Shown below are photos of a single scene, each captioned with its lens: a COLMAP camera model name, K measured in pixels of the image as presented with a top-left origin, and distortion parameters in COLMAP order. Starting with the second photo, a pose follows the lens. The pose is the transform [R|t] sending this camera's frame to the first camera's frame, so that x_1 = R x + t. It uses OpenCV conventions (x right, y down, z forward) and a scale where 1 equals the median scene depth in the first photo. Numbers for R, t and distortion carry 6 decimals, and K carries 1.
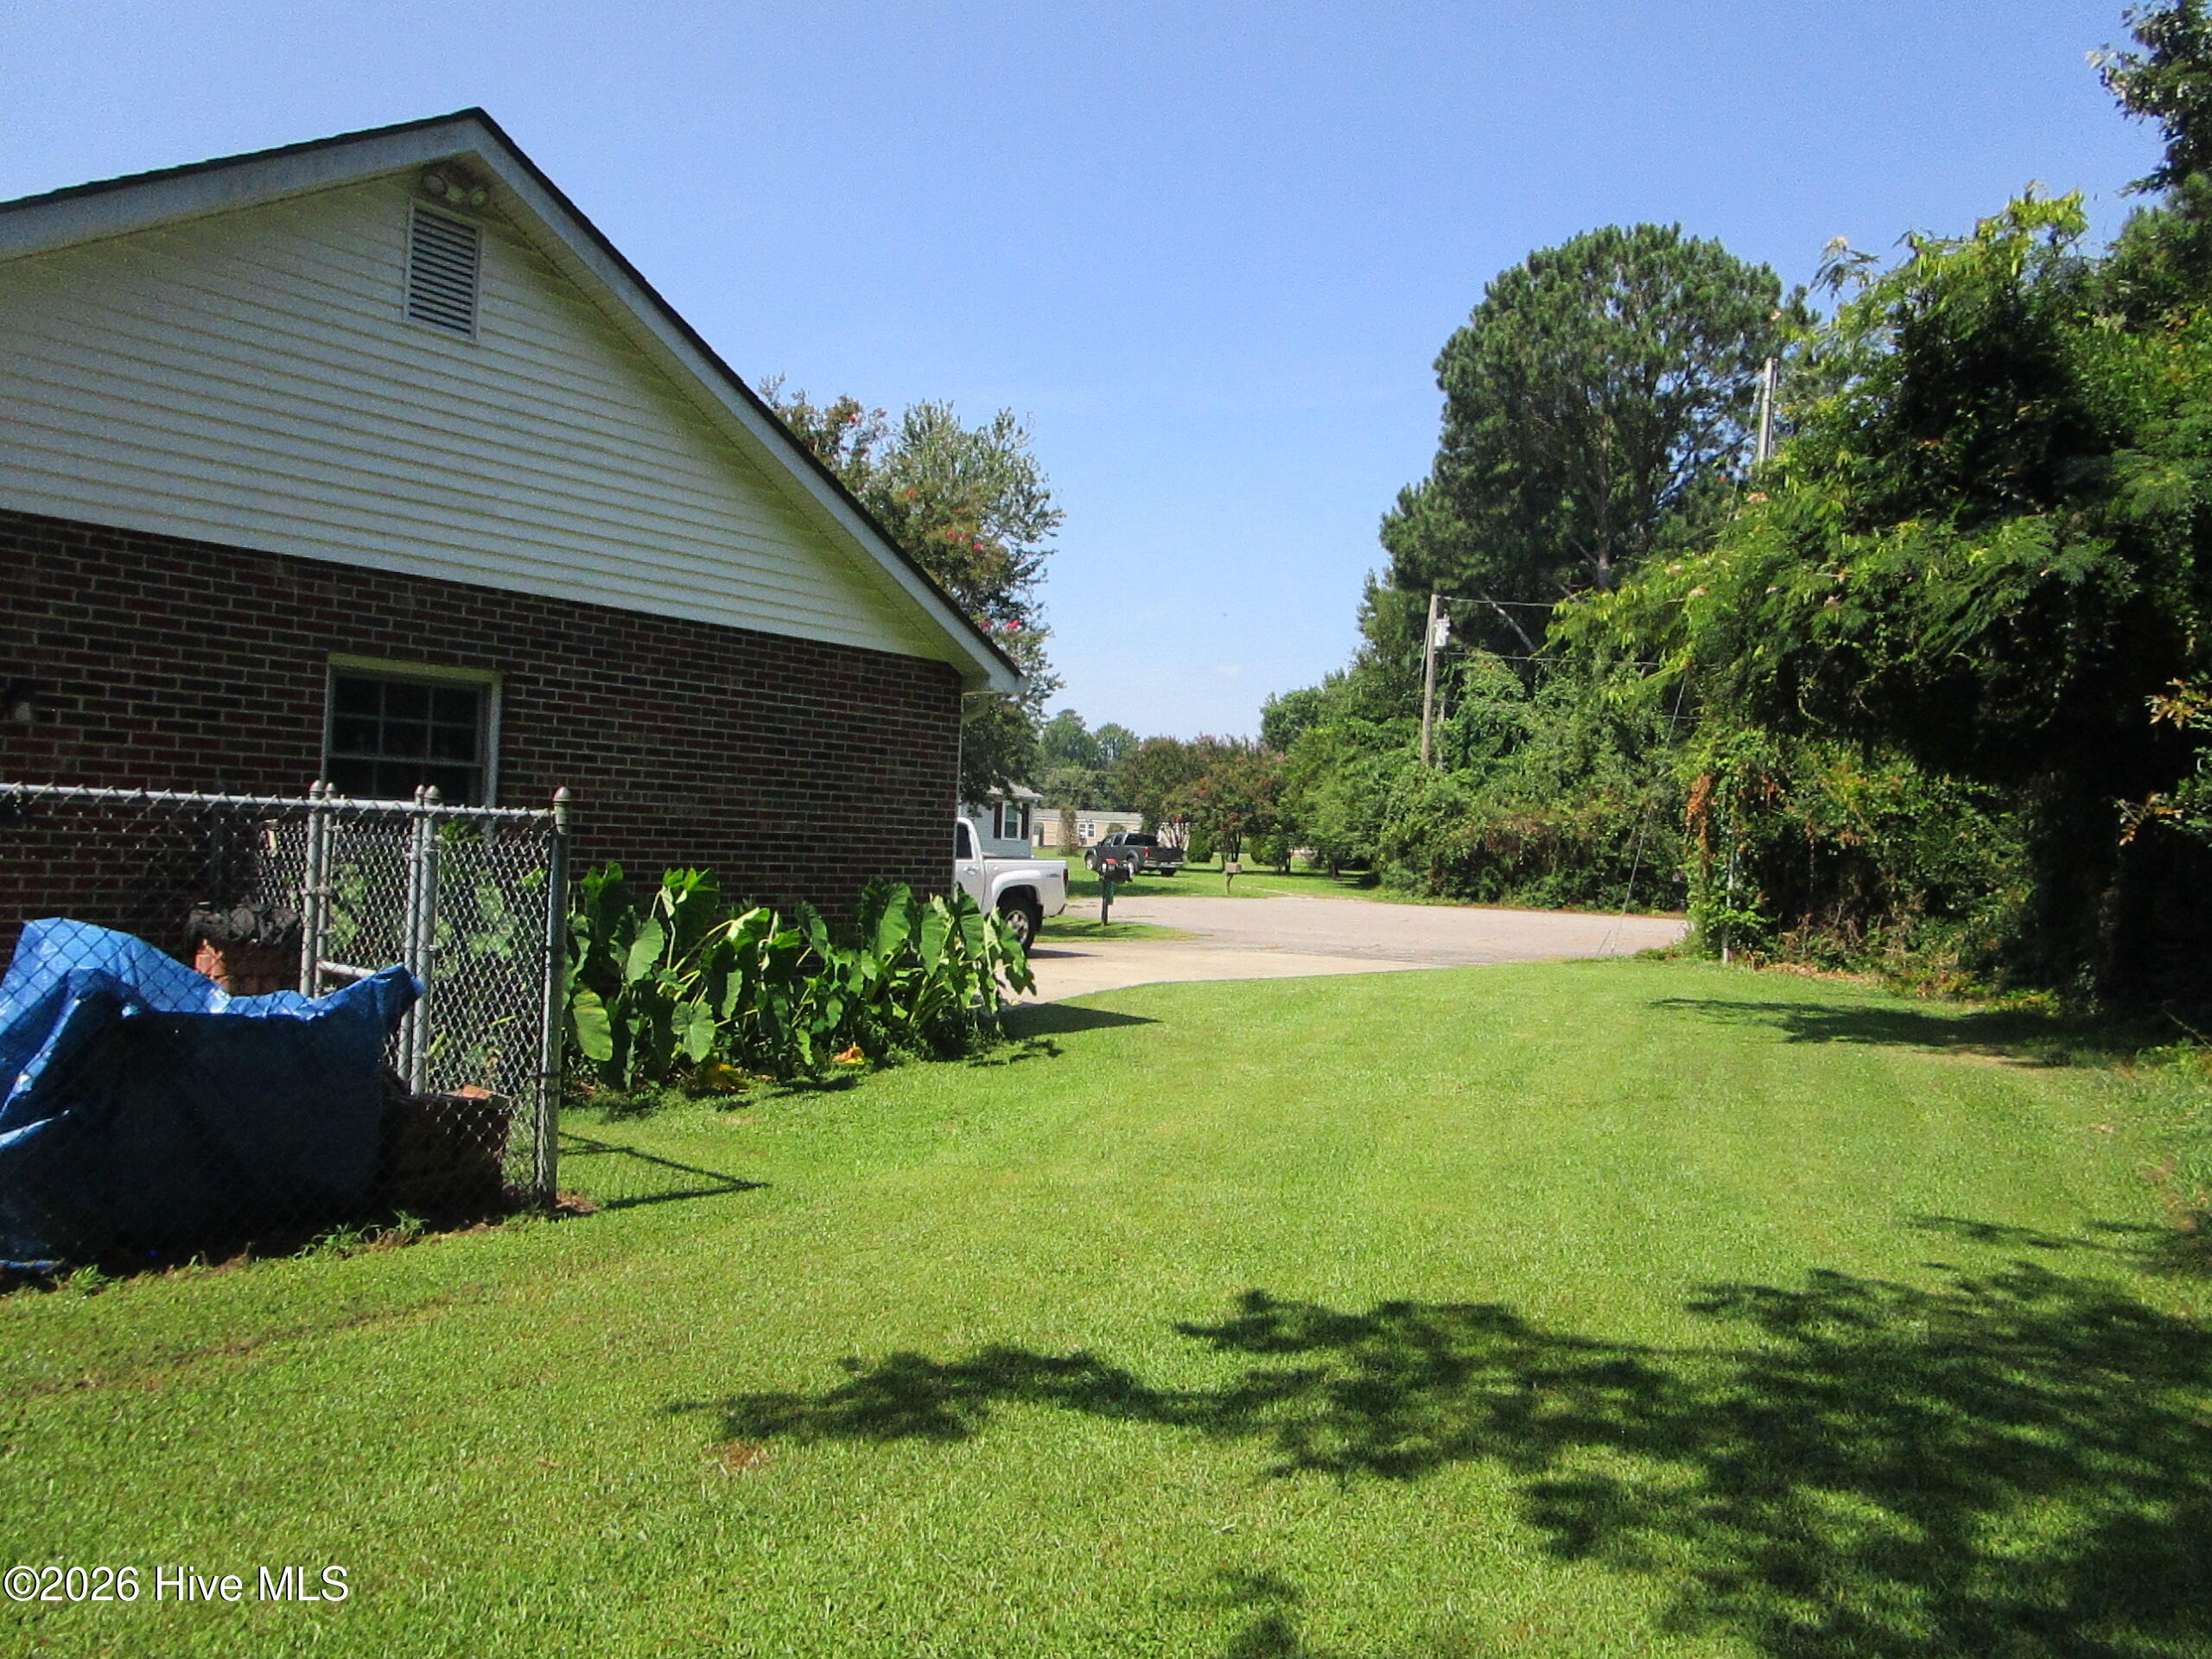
lens RADIAL K [[1569.5, 0, 1112.4], [0, 1569.5, 827.8], [0, 0, 1]] dist [-0.026965, 0.011100]
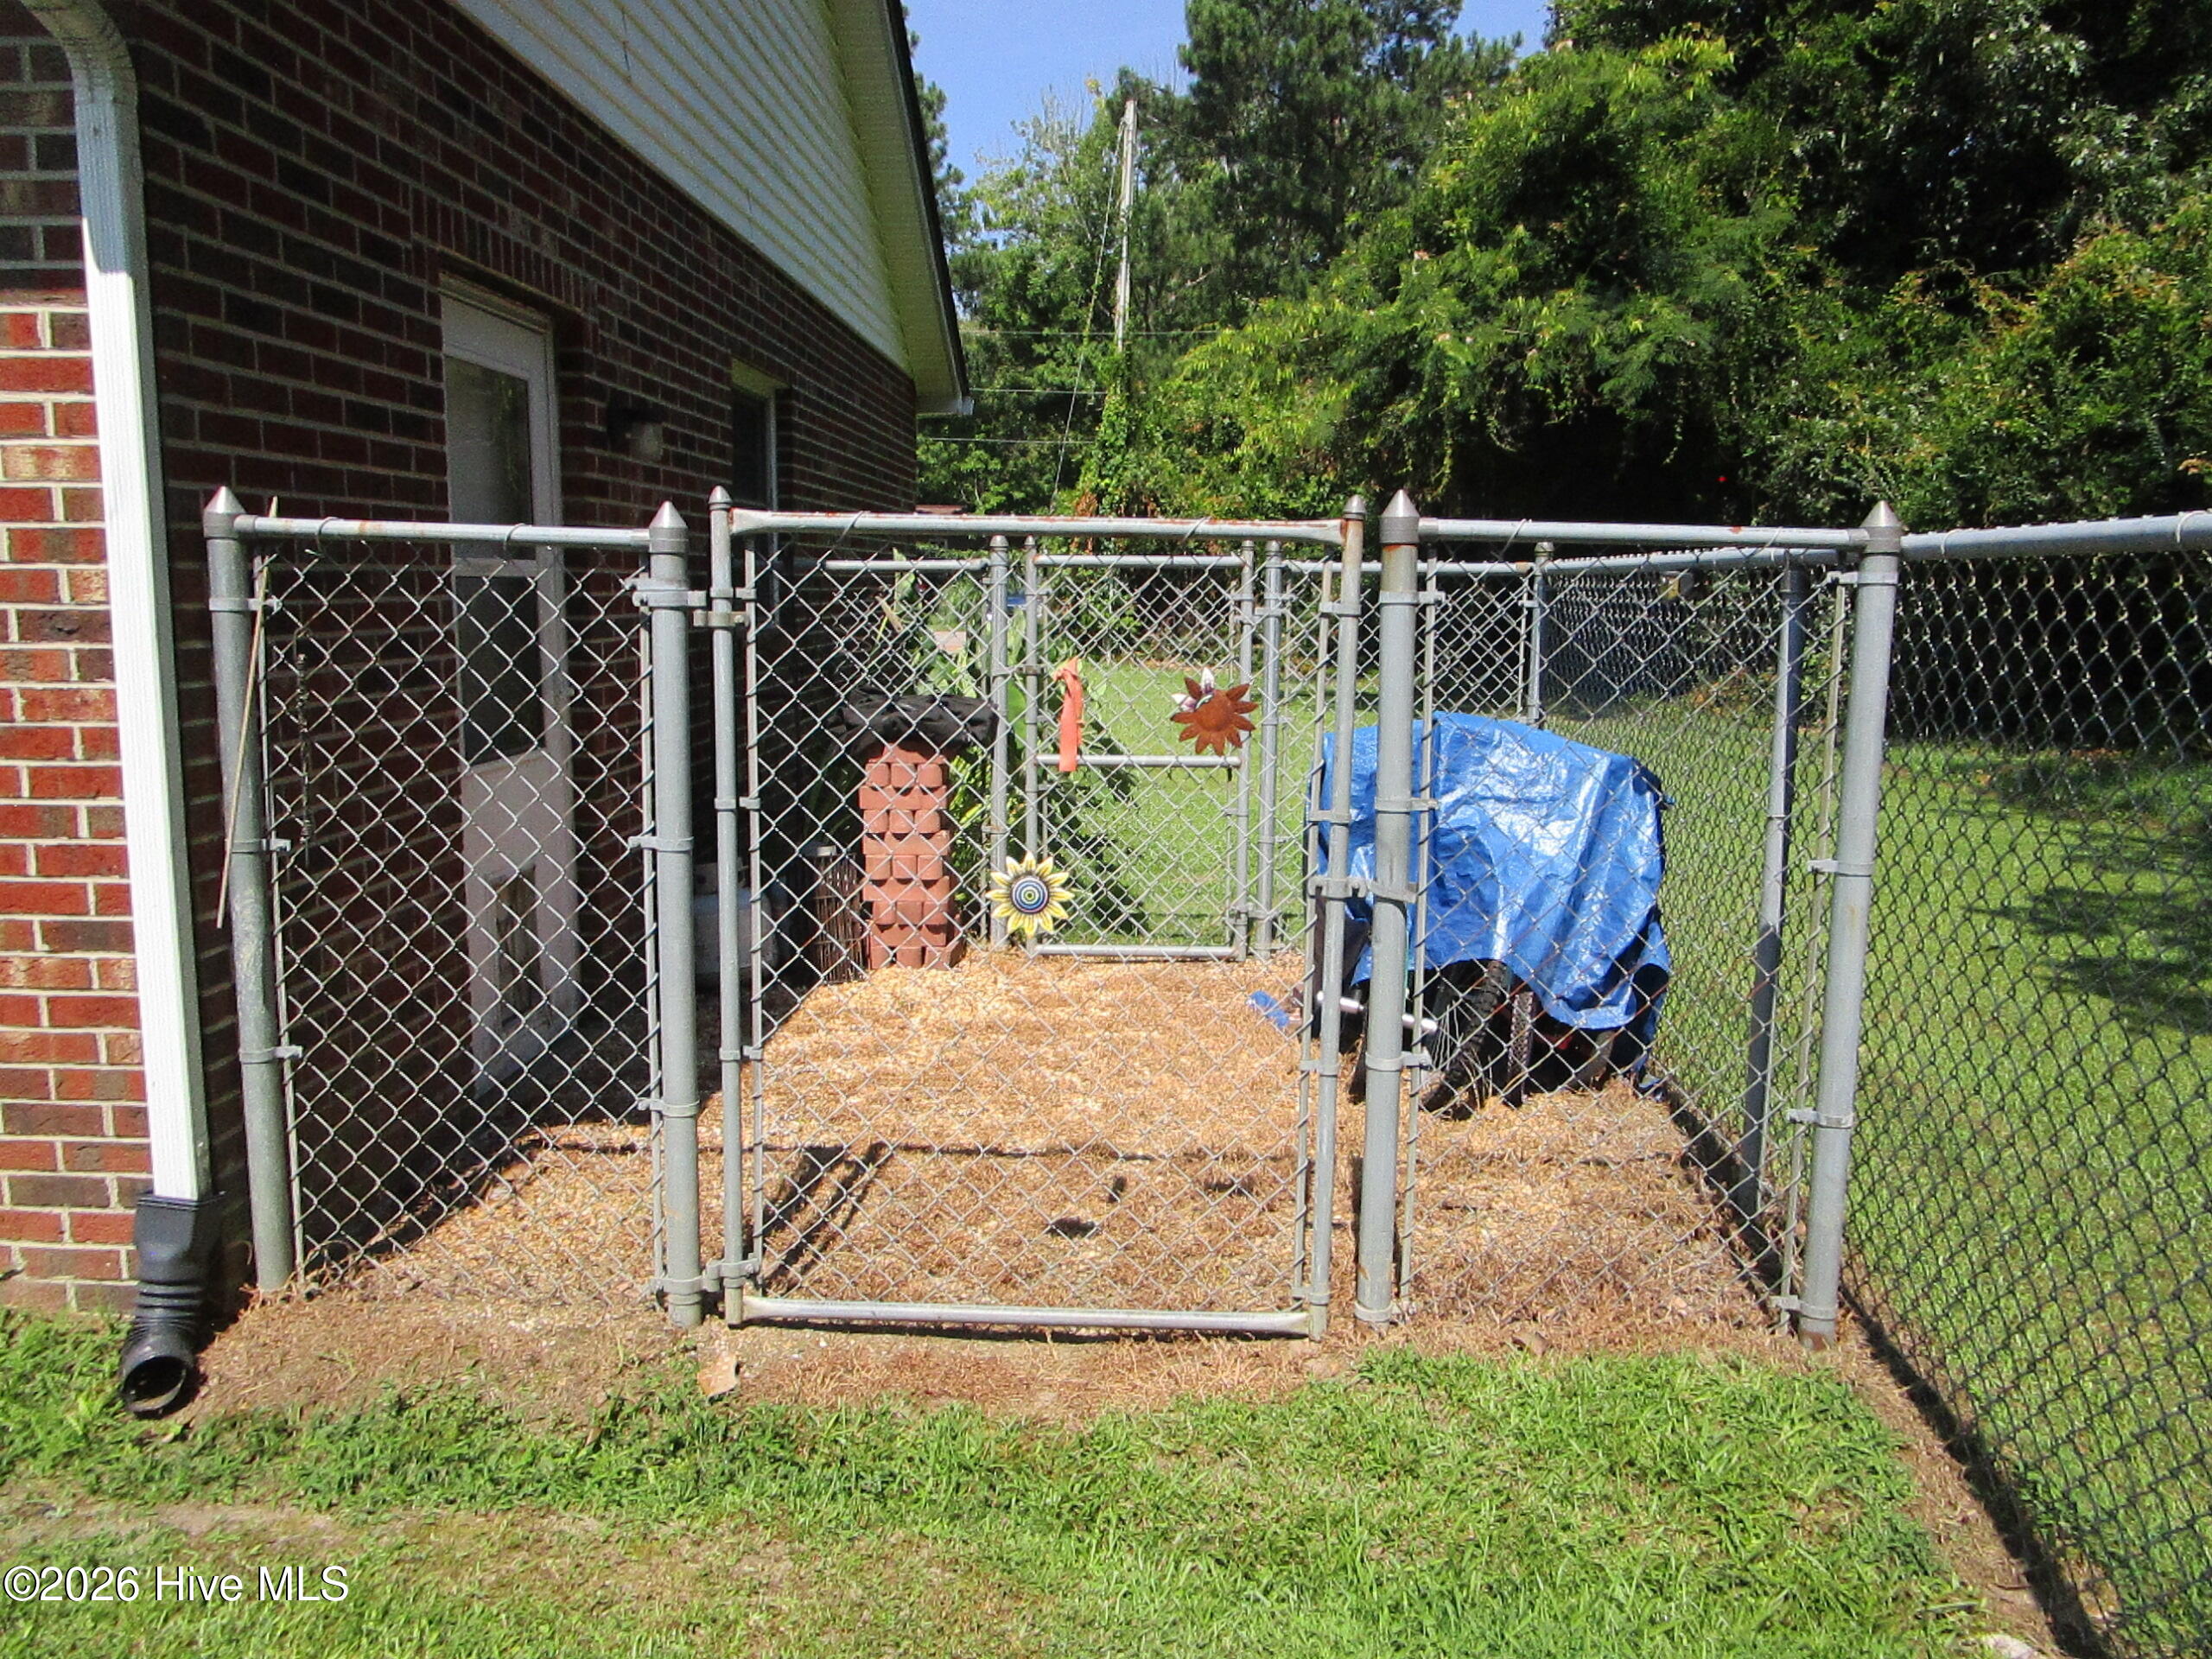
lens RADIAL K [[1569.5, 0, 1101.2], [0, 1569.5, 827.8], [0, 0, 1]] dist [-0.026965, 0.011100]
pose [[0.794856, -0.131747, 0.592323, -0.300943], [0.023539, 0.982105, 0.186856, -0.009340], [-0.606341, -0.134581, 0.783733, 0.097503]]
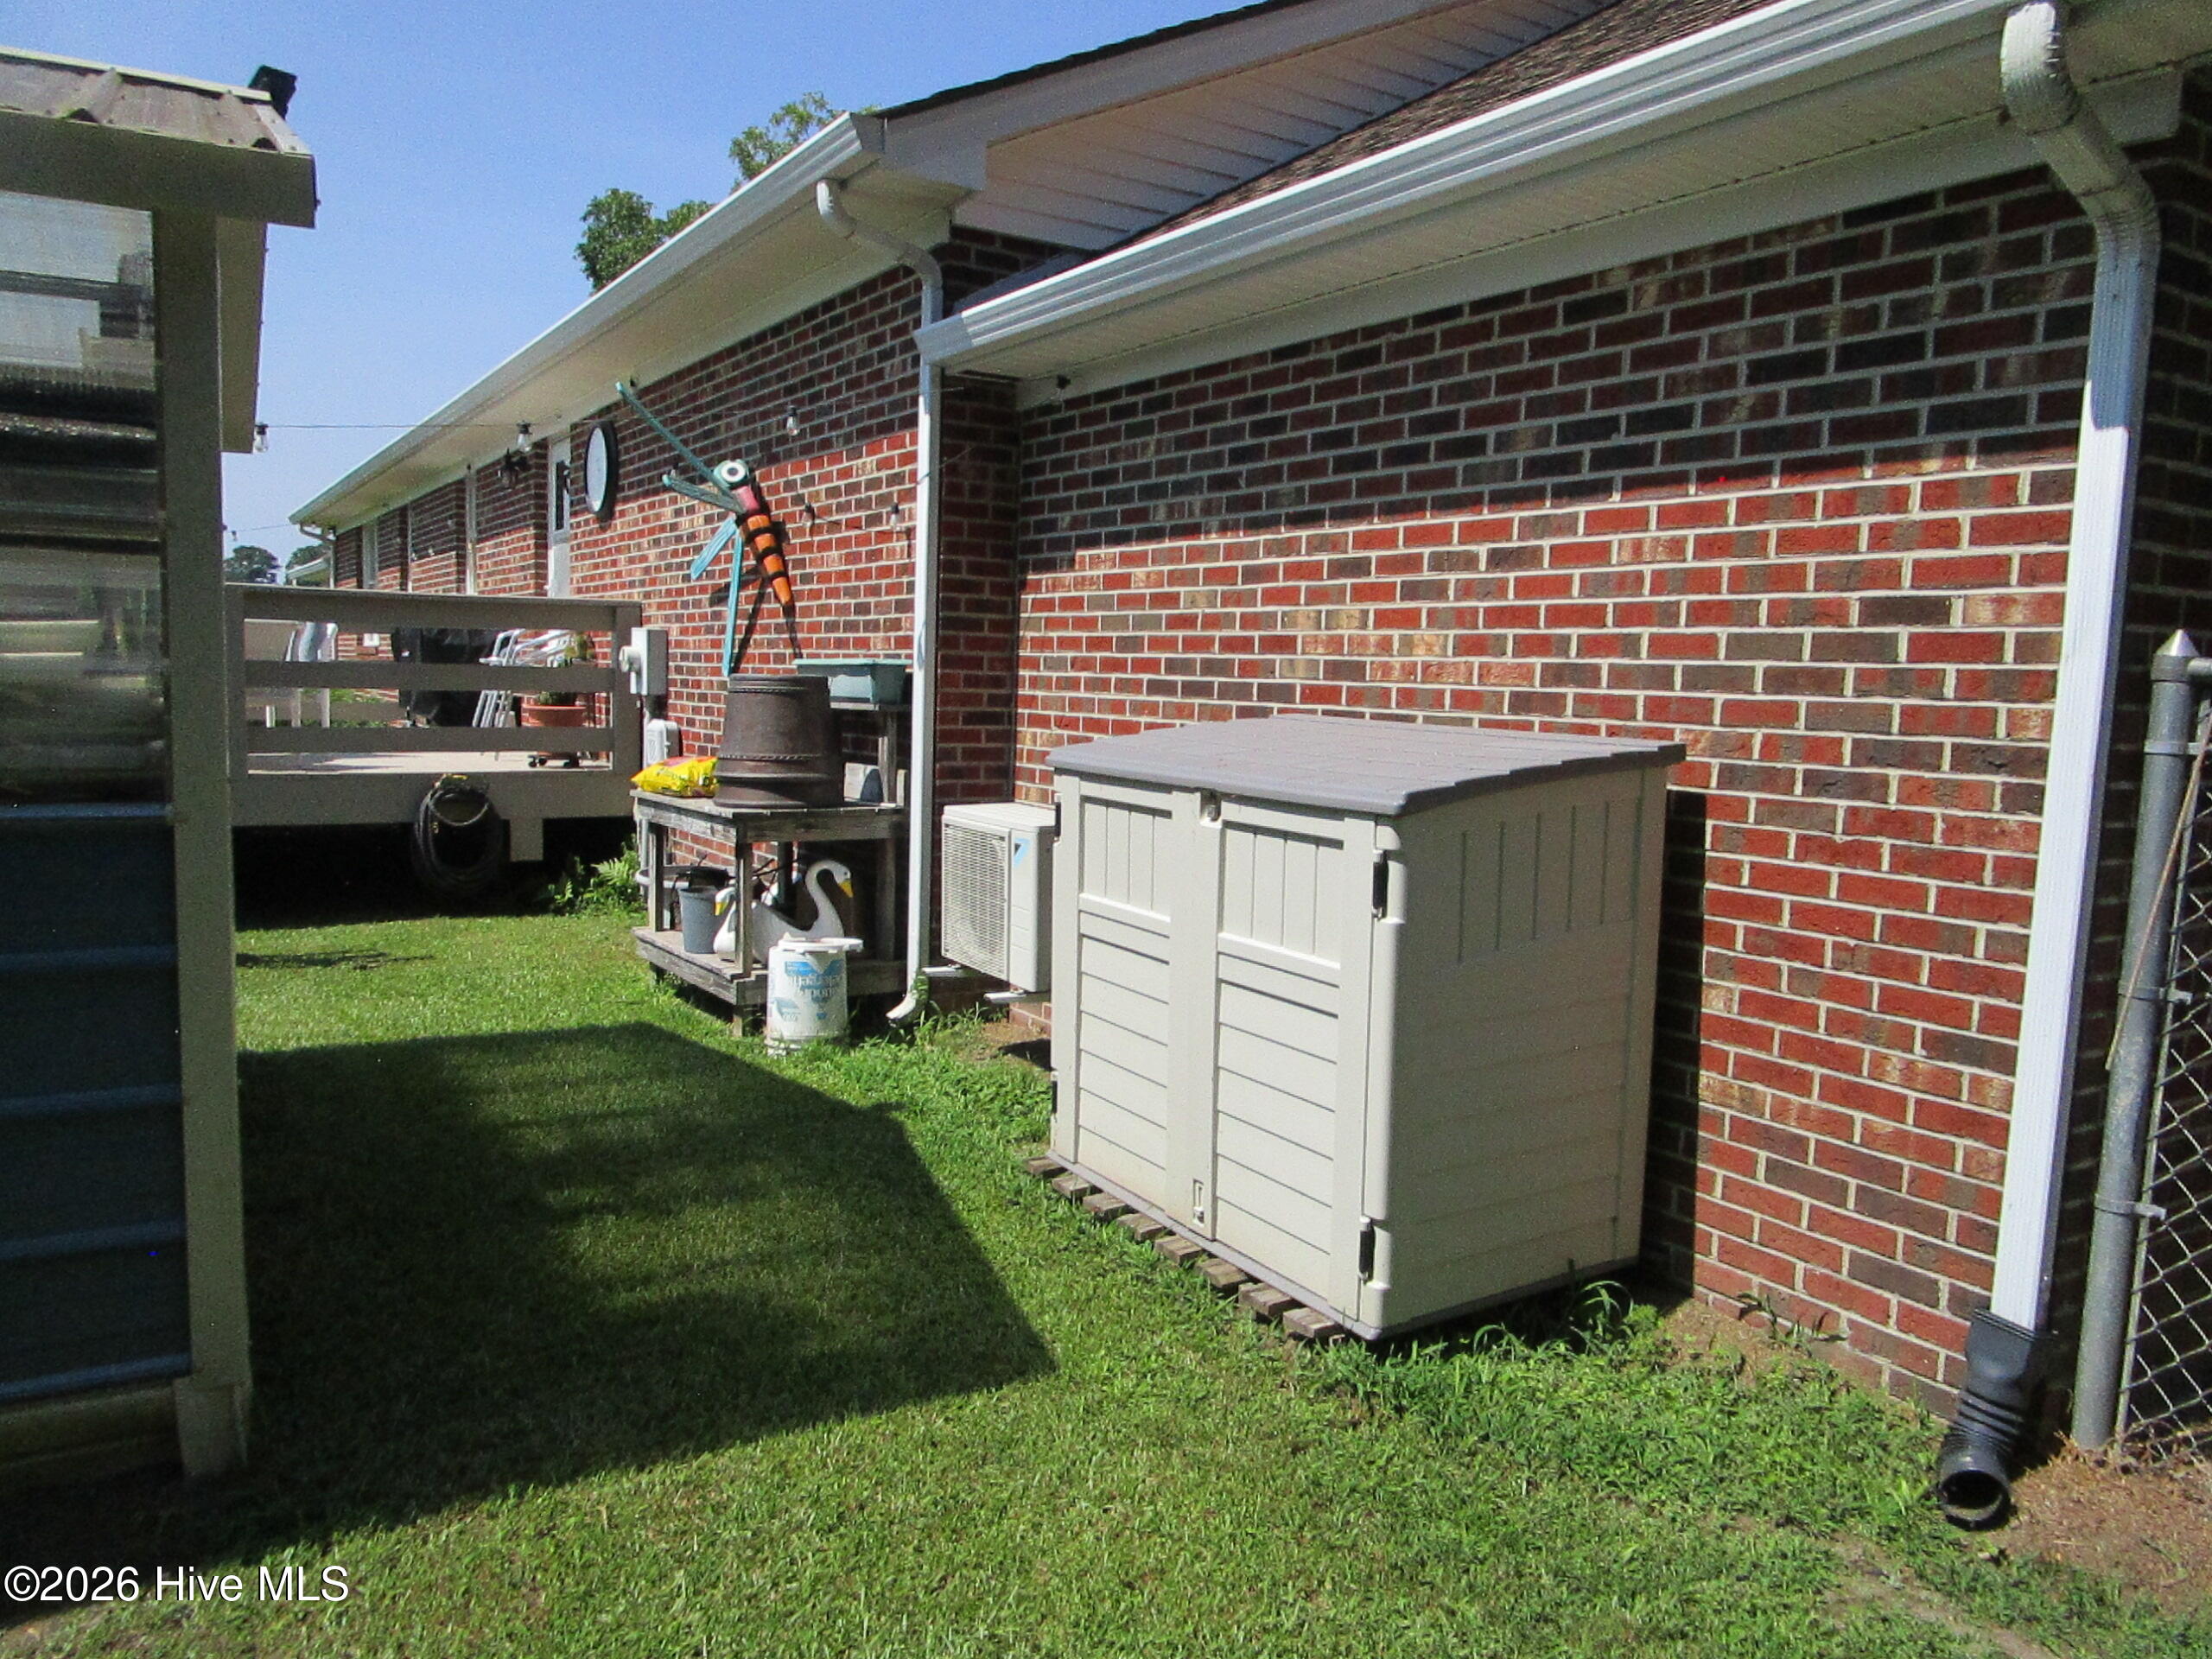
lens RADIAL K [[1569.5, 0, 1112.0], [0, 1569.5, 833.6], [0, 0, 1]] dist [-0.026965, 0.011100]
pose [[0.950488, 0.014591, -0.310419, -0.320845], [0.015029, 0.995570, 0.092814, -0.011101], [0.310398, -0.092884, 0.946058, 0.097461]]
